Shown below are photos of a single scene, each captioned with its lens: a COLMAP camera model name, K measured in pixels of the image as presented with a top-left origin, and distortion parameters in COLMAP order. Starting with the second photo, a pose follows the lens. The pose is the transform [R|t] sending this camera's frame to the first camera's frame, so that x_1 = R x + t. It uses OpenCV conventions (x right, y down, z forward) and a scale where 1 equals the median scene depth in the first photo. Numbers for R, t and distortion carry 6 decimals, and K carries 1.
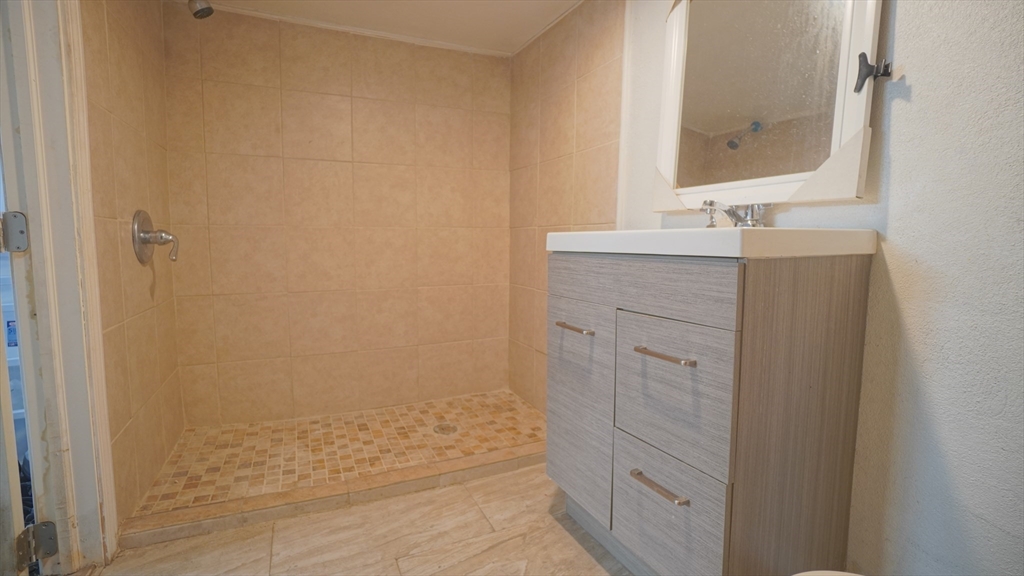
lens RADIAL K [[454.3, 0, 489.4], [0, 454.3, 285.8], [0, 0, 1]] dist [-0.049587, 0.016595]
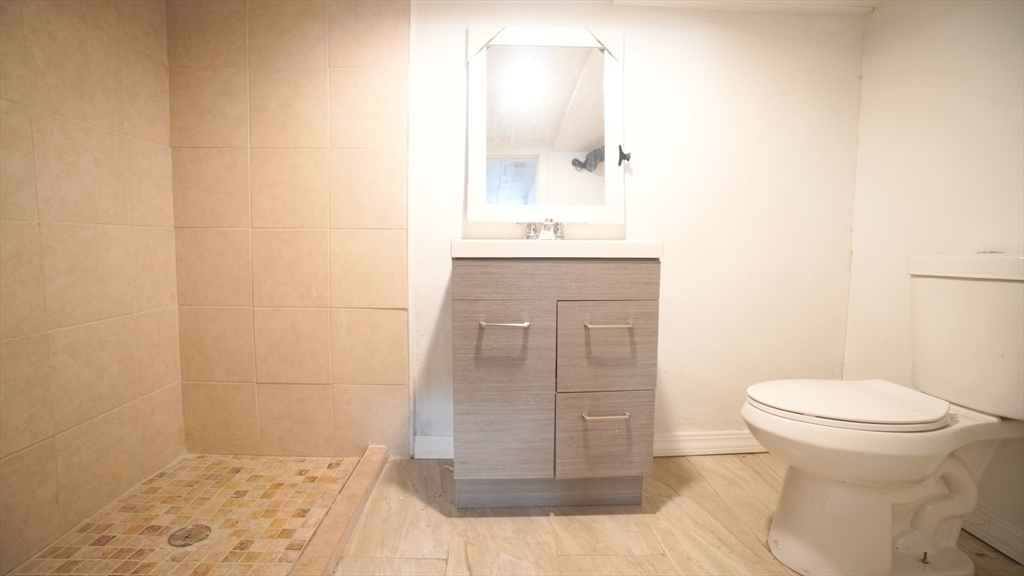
lens RADIAL K [[454.3, 0, 507.9], [0, 454.3, 283.5], [0, 0, 1]] dist [-0.049587, 0.016595]
pose [[0.387793, -0.078144, 0.918428, -0.771636], [0.084740, 0.995203, 0.048896, -0.059274], [-0.917843, 0.058866, 0.392555, 0.501084]]
